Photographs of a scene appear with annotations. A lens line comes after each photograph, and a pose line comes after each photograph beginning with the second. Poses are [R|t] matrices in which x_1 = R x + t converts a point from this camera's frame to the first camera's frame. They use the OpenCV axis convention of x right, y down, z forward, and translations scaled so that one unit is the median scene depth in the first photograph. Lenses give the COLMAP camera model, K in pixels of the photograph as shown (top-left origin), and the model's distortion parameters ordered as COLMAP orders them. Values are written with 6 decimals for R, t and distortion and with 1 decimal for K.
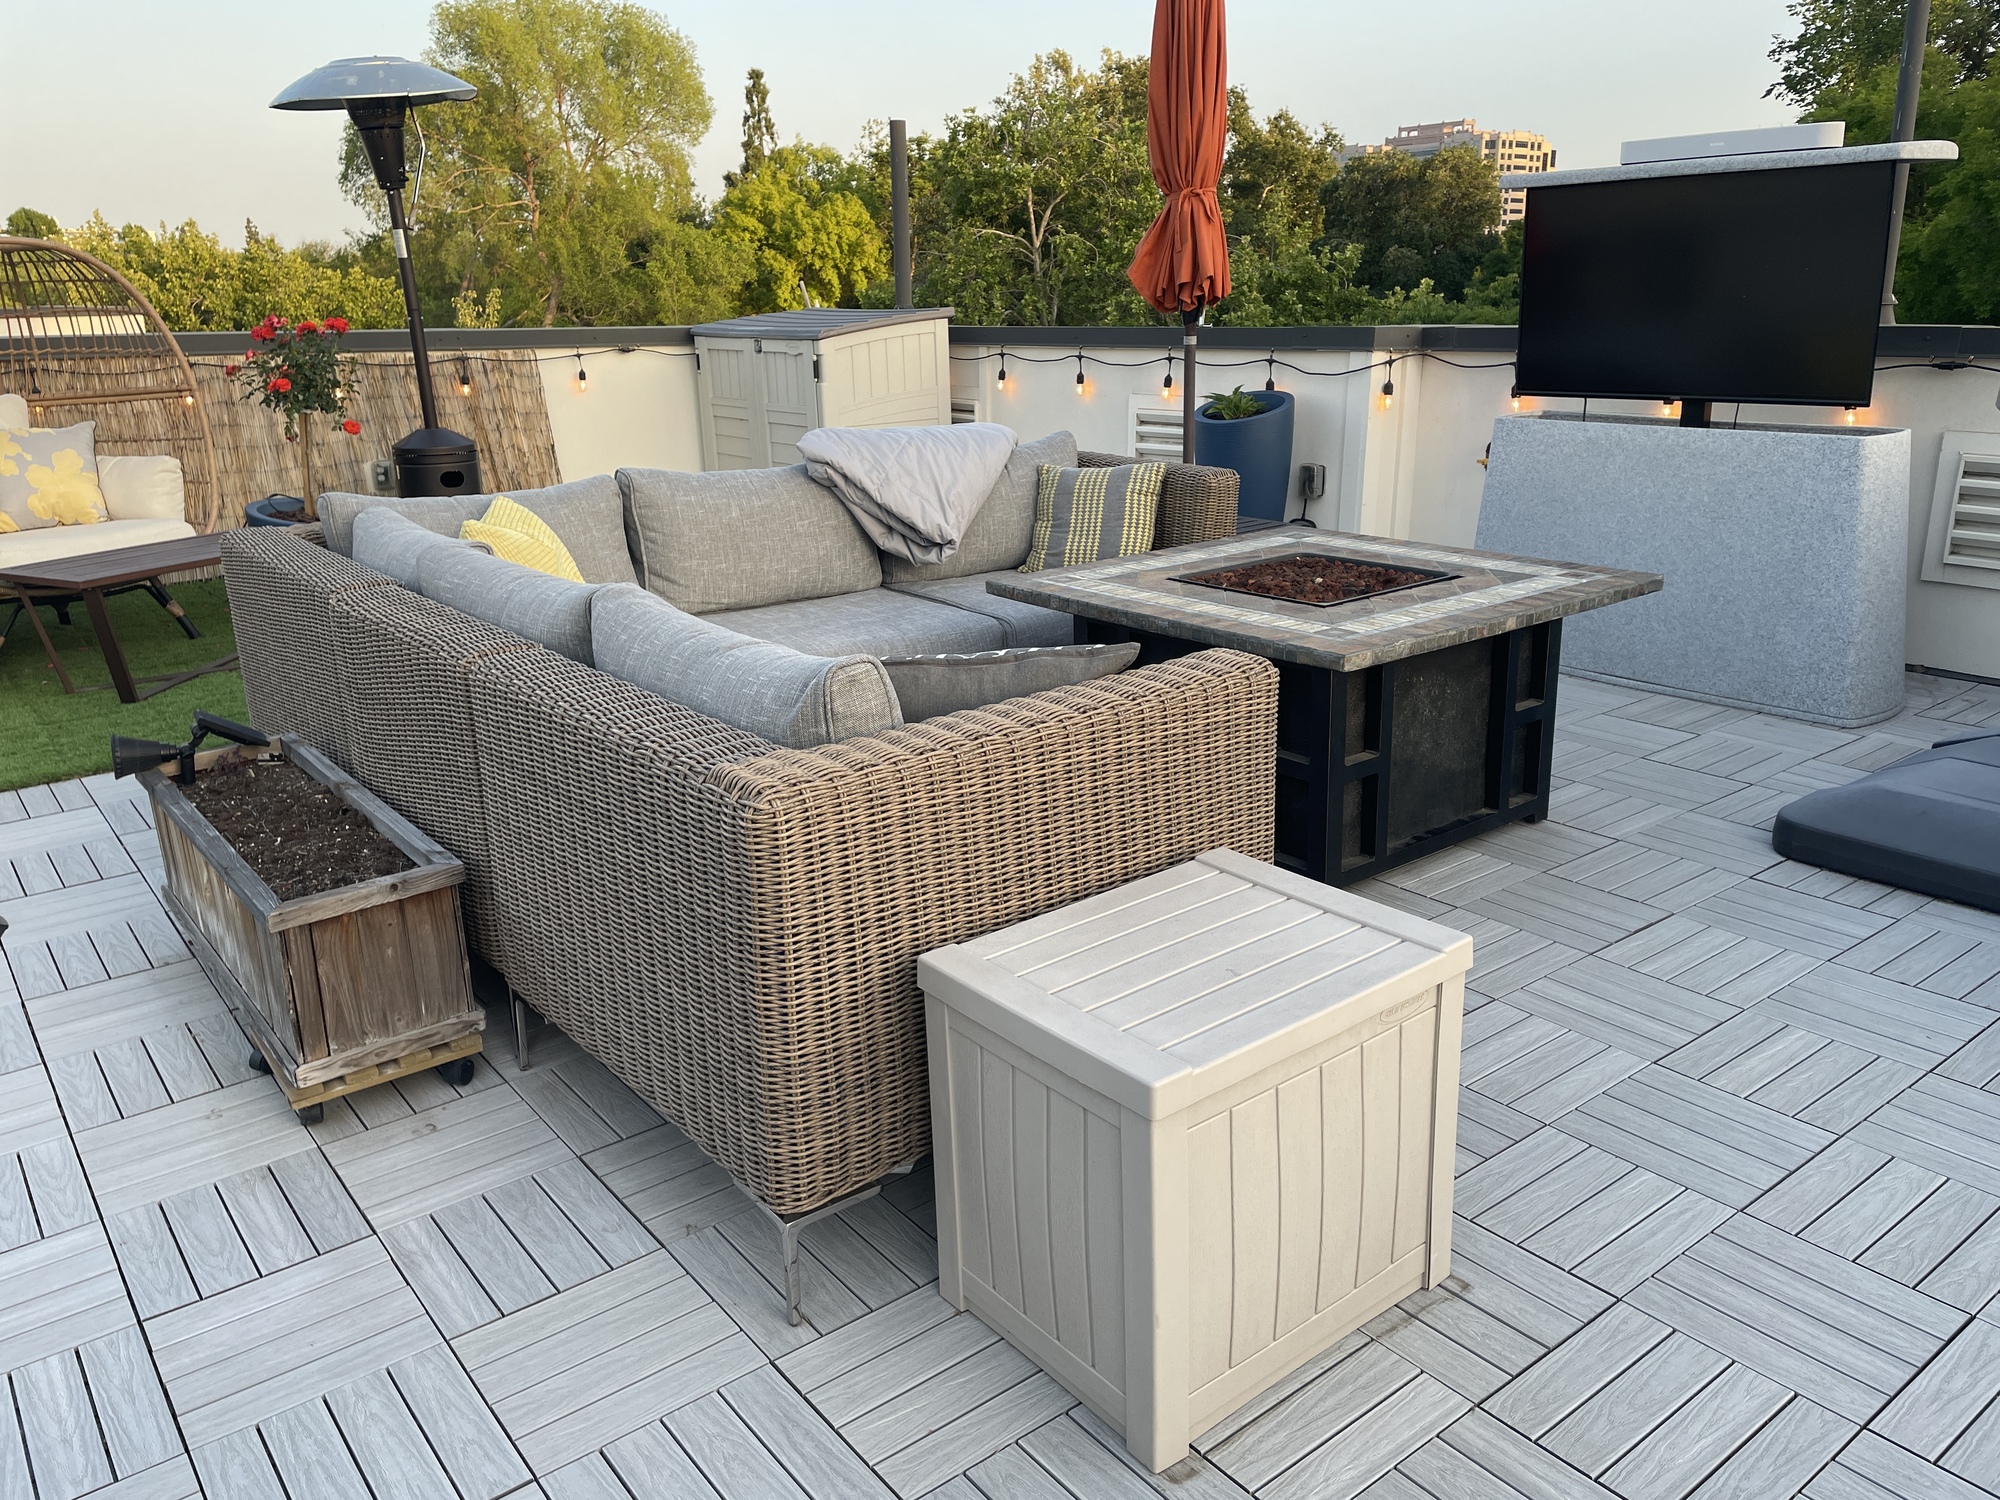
lens RADIAL K [[1500.3, 0, 1002.9], [0, 1500.3, 745.2], [0, 0, 1]] dist [0.090509, -0.112841]
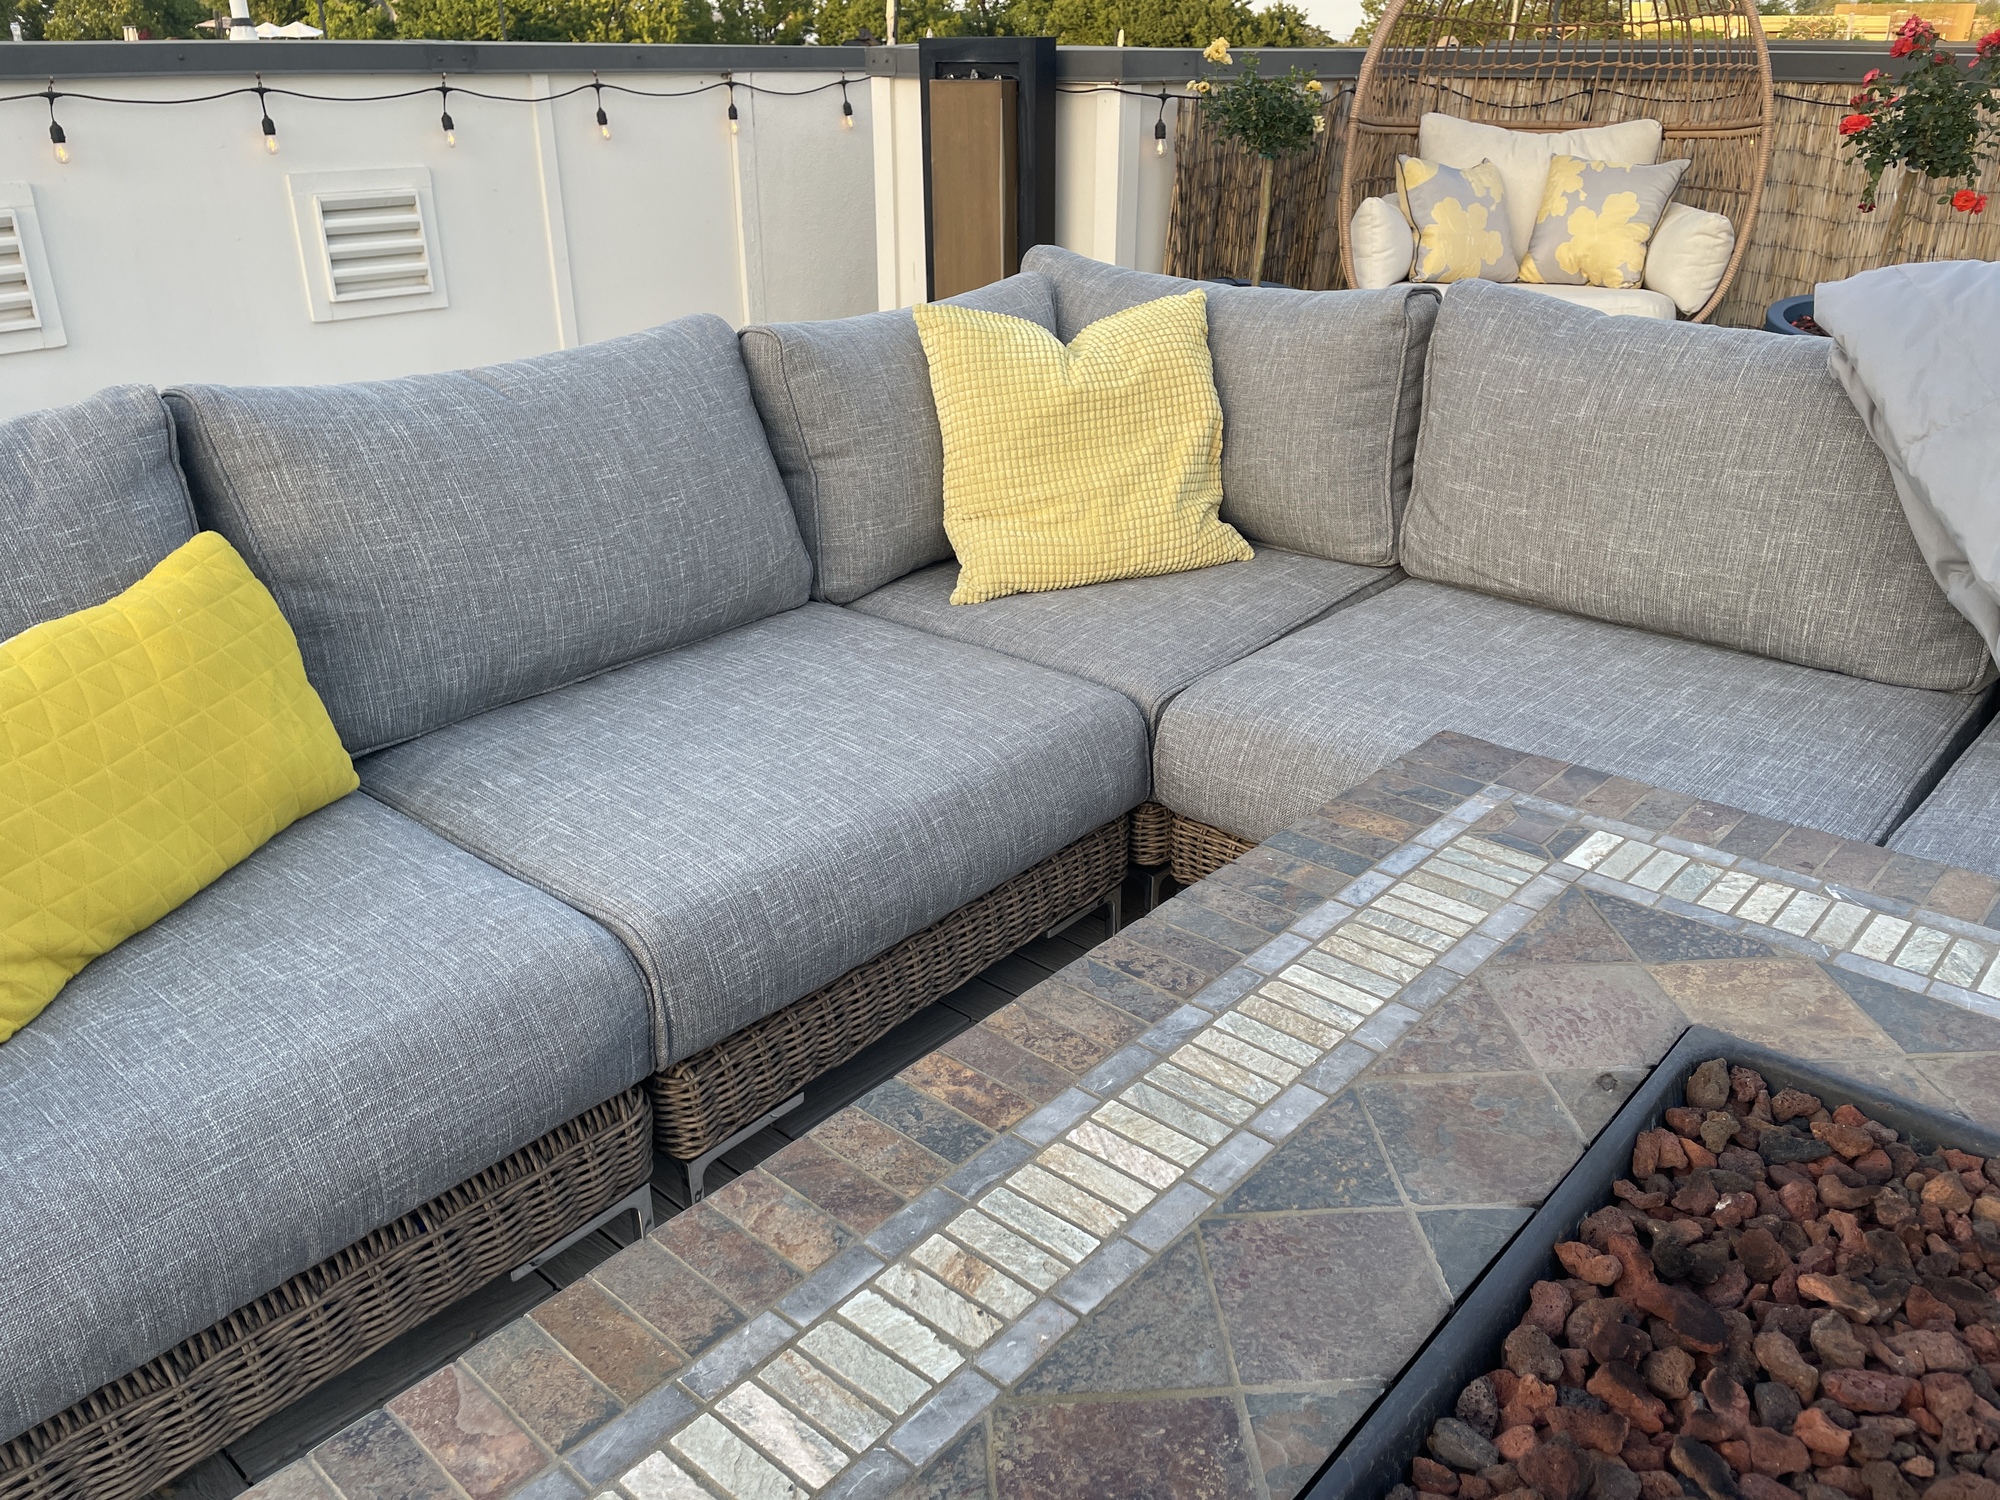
lens RADIAL K [[1500.3, 0, 1002.7], [0, 1500.3, 733.3], [0, 0, 1]] dist [0.090509, -0.112841]
pose [[0.185030, 0.409779, -0.893222, 0.203876], [-0.283488, 0.892534, 0.350739, -0.147604], [0.940956, 0.188320, 0.281313, 0.593177]]
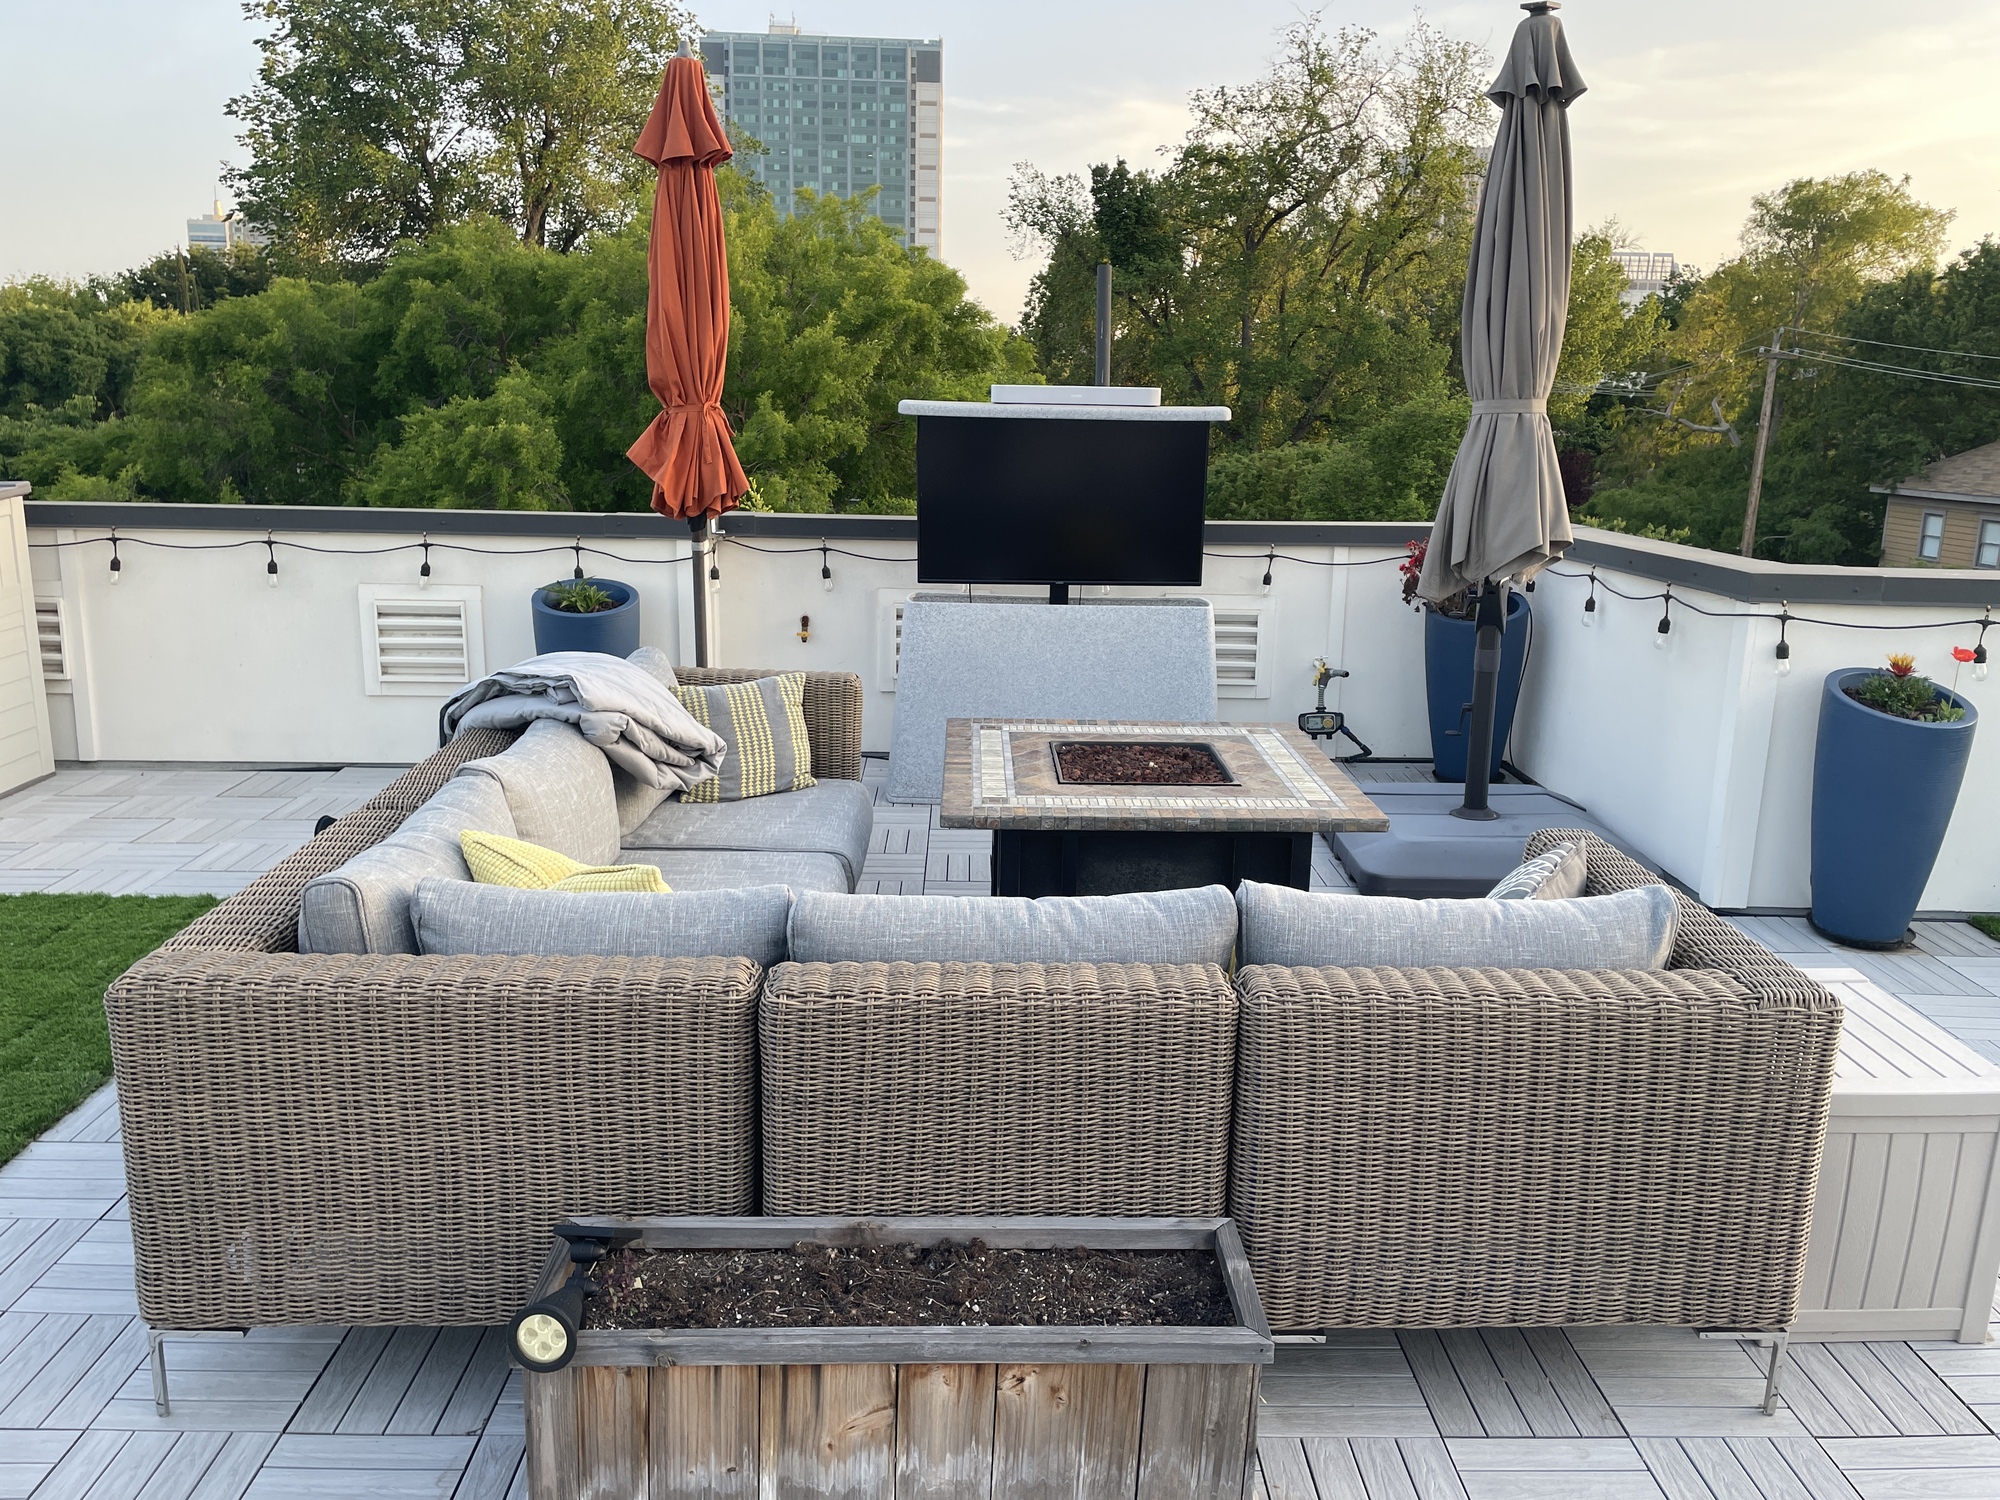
lens RADIAL K [[1500.3, 0, 1021.5], [0, 1500.3, 745.0], [0, 0, 1]] dist [0.090509, -0.112841]
pose [[0.582313, -0.148875, 0.799217, -0.571073], [0.201744, 0.978801, 0.035336, -0.132442], [-0.787535, 0.140660, 0.600003, 0.253332]]
